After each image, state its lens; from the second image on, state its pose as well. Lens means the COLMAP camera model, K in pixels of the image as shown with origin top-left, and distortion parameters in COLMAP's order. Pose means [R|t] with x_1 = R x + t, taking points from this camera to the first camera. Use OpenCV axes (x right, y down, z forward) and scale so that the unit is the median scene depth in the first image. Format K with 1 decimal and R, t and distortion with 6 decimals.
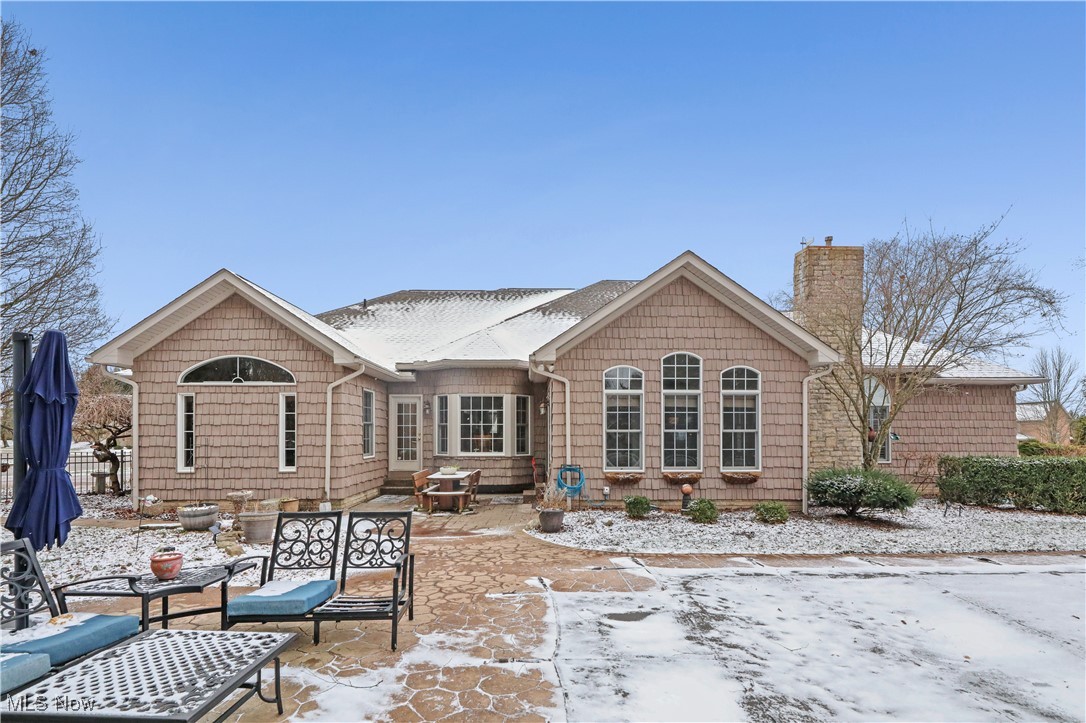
lens RADIAL K [[492.5, 0, 539.4], [0, 492.5, 432.6], [0, 0, 1]] dist [-0.000562, -0.000089]
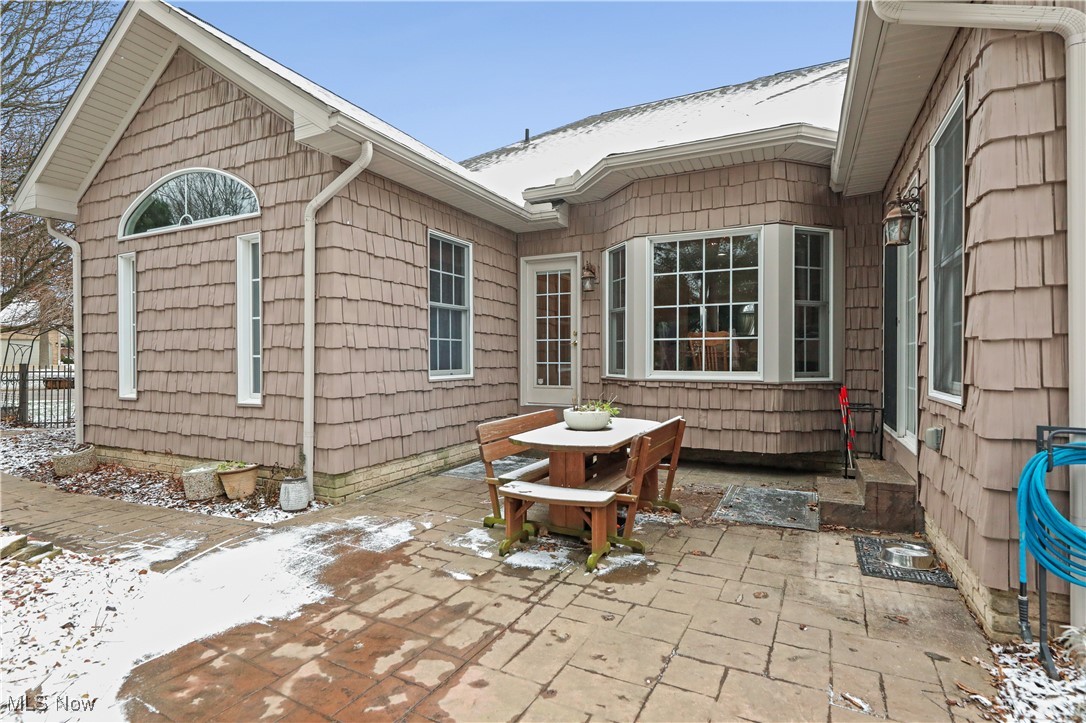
lens RADIAL K [[544.1, 0, 529.4], [0, 544.1, 360.3], [0, 0, 1]] dist [0.003244, 0.000097]
pose [[0.881586, 0.003301, -0.472012, -0.028429], [0.002072, 0.999939, 0.010864, 0.025320], [0.472019, -0.010556, 0.881525, 0.522113]]
